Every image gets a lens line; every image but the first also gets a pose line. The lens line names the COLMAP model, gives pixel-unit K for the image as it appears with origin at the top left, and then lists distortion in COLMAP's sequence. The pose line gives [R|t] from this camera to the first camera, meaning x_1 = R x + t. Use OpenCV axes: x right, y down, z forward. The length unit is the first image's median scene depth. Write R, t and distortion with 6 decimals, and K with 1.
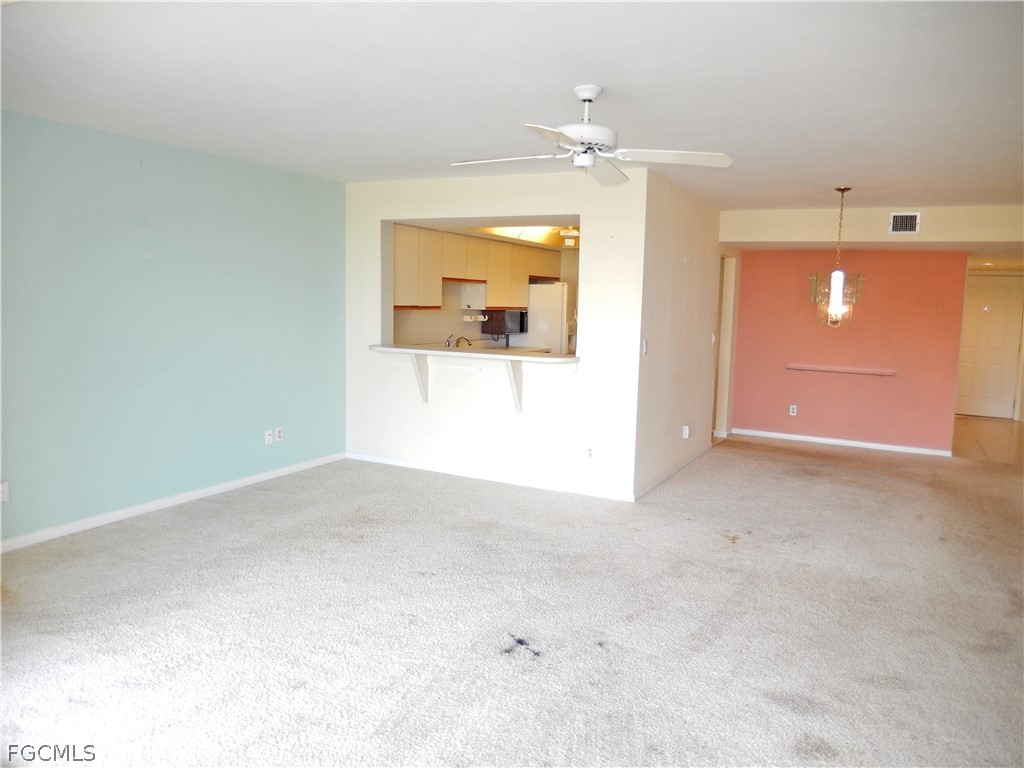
lens RADIAL K [[788.5, 0, 512.0], [0, 788.5, 384.0], [0, 0, 1]] dist [0.004583, 0.006382]
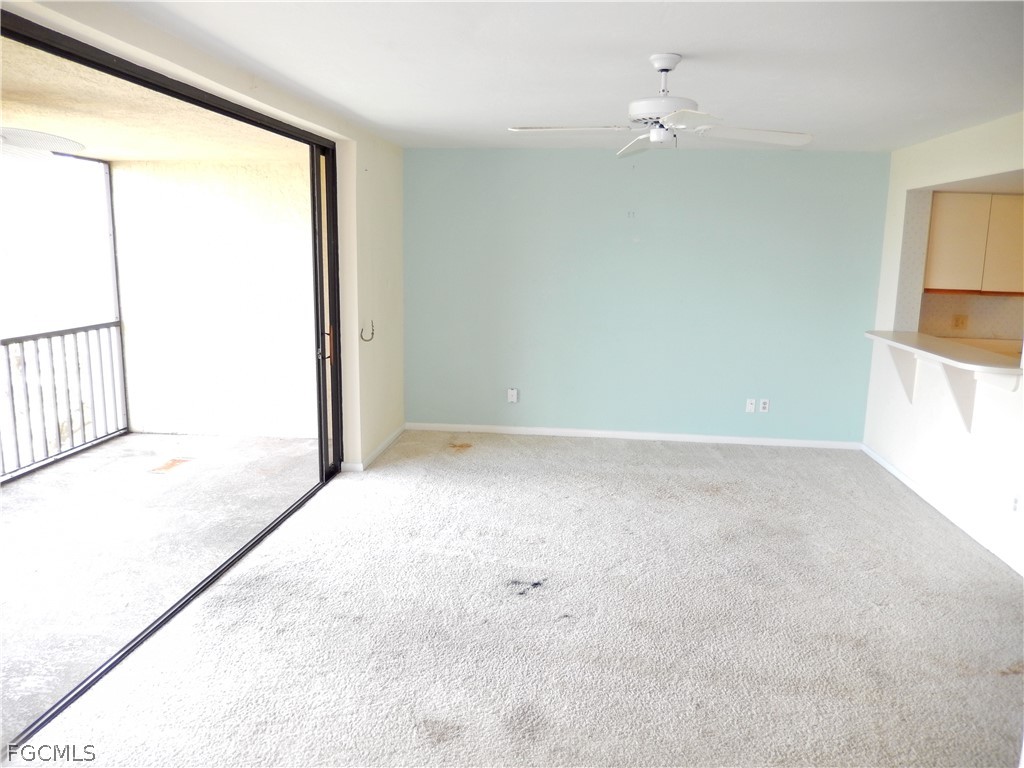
lens RADIAL K [[775.6, 0, 496.3], [0, 775.6, 388.0], [0, 0, 1]] dist [0.005404, 0.002575]
pose [[0.345532, 0.155940, -0.925360, 0.552592], [-0.118335, 0.985465, 0.121882, -0.045029], [0.930916, 0.067388, 0.358963, 0.299060]]
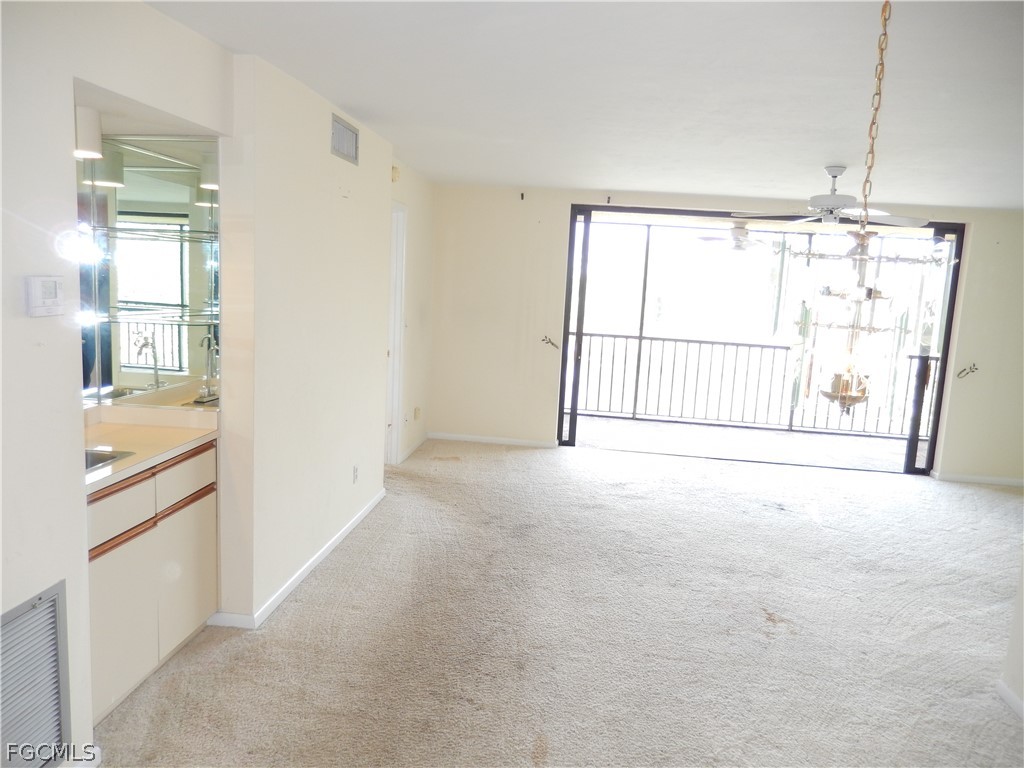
lens RADIAL K [[769.9, 0, 517.4], [0, 769.9, 380.8], [0, 0, 1]] dist [-0.016278, -0.000056]
pose [[-0.929854, -0.025461, -0.367047, 0.666169], [-0.121286, 0.963053, 0.240455, -0.158065], [0.347363, 0.268105, -0.898587, 1.266823]]
